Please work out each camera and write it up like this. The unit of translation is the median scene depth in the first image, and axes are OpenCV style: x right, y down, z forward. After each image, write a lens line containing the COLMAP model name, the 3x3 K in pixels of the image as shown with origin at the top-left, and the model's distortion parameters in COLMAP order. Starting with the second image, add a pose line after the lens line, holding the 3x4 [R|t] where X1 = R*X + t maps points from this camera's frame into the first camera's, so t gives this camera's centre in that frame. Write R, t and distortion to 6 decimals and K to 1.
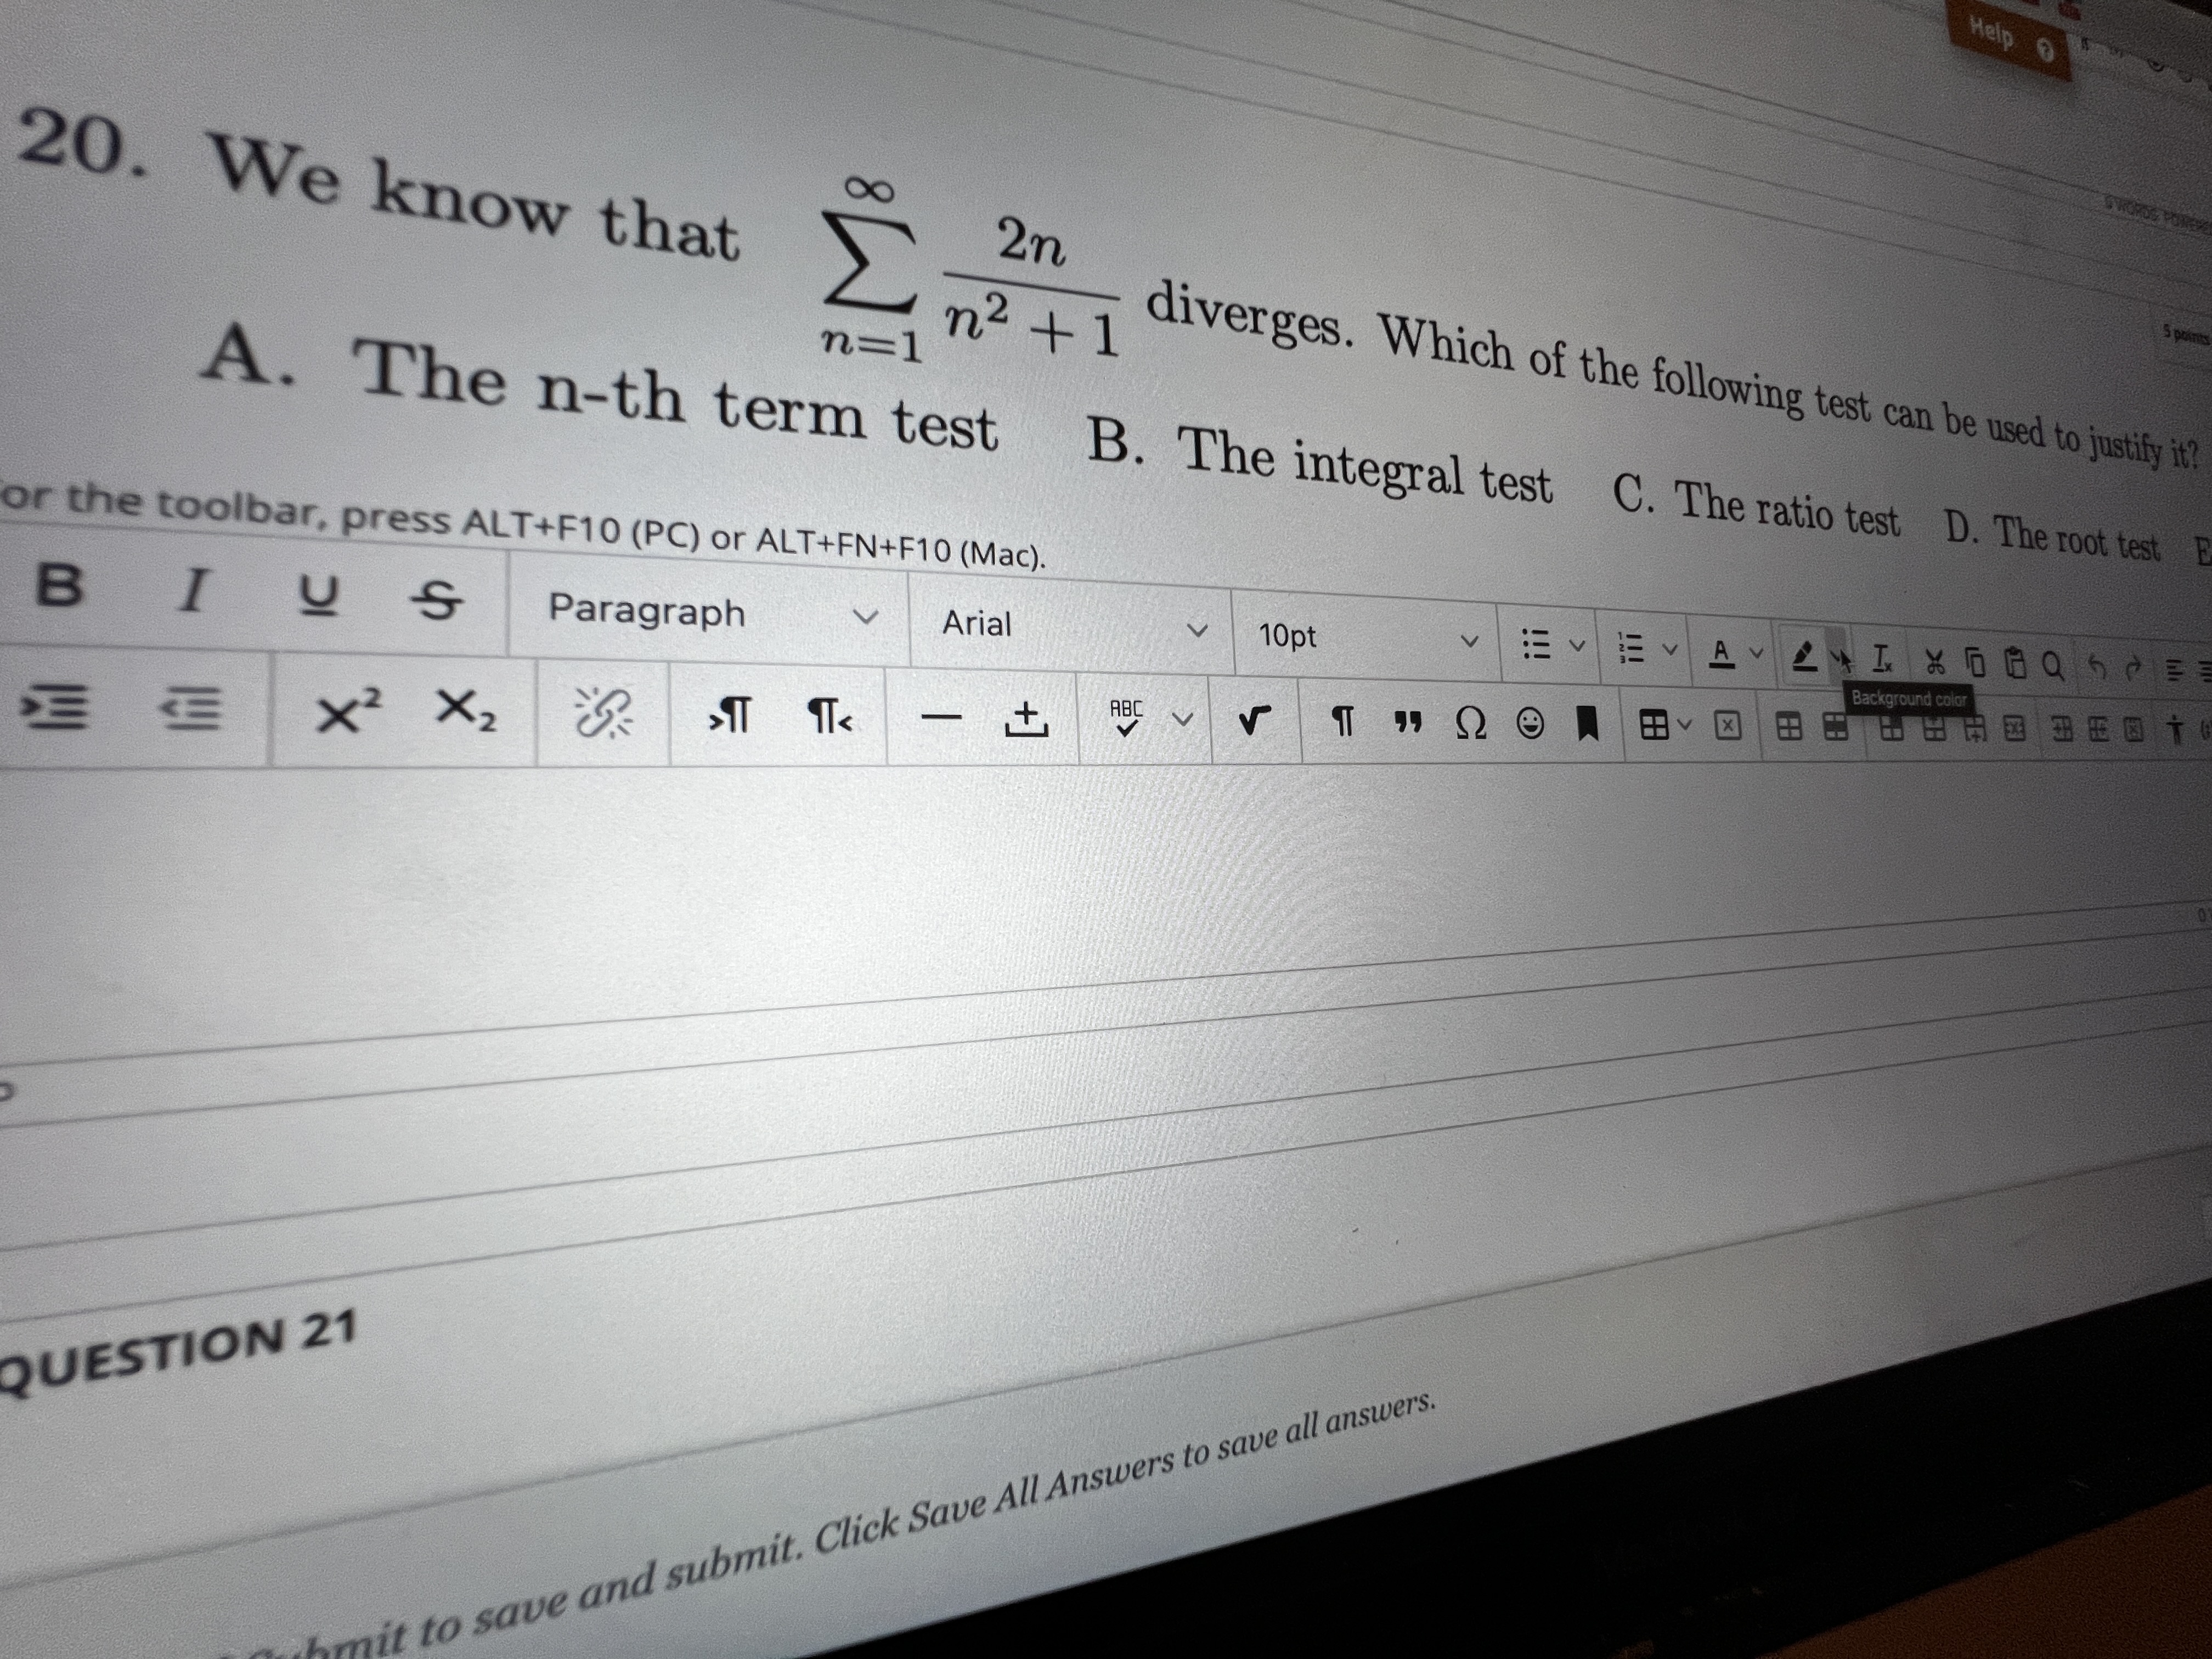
lens RADIAL K [[882.5, 0, 1140.0], [0, 882.5, 838.4], [0, 0, 1]] dist [-0.004448, 0.000599]
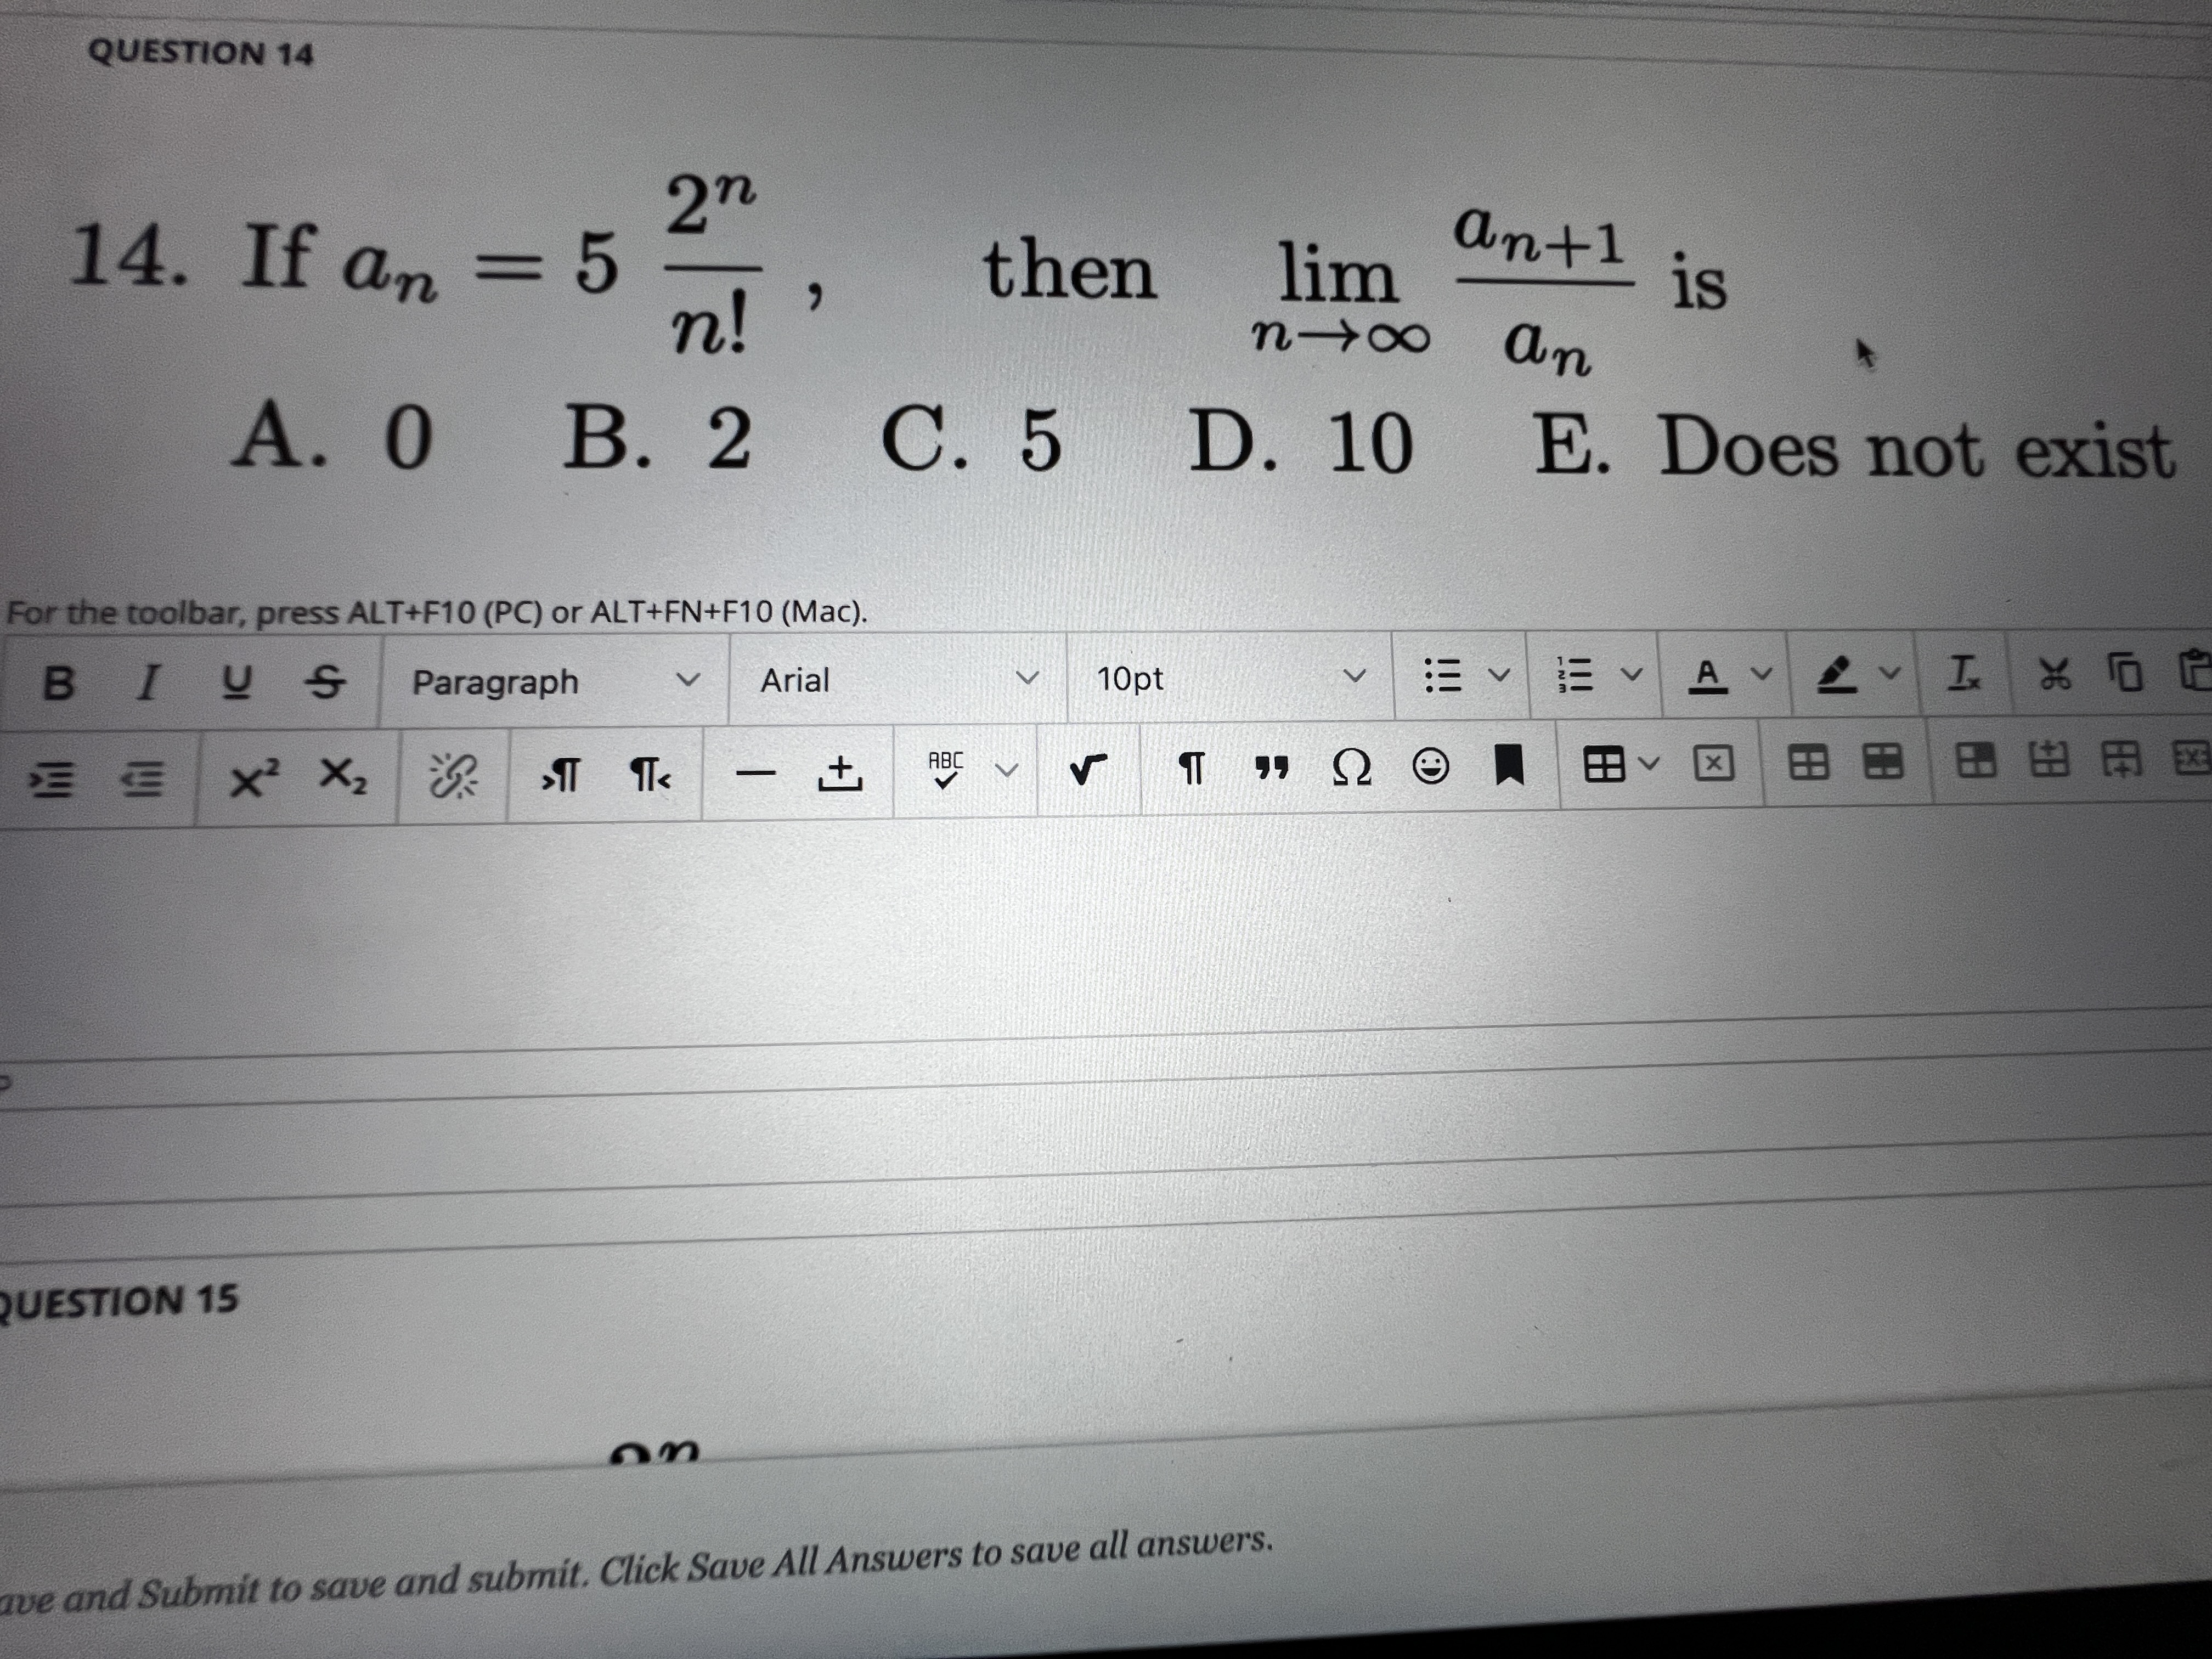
lens RADIAL K [[882.5, 0, 1140.0], [0, 882.5, 838.4], [0, 0, 1]] dist [-0.004448, 0.000599]
pose [[0.973286, 0.005571, -0.229529, 0.472049], [-0.011618, 0.999620, -0.025002, -0.044182], [0.229303, 0.027001, 0.972981, 0.114830]]
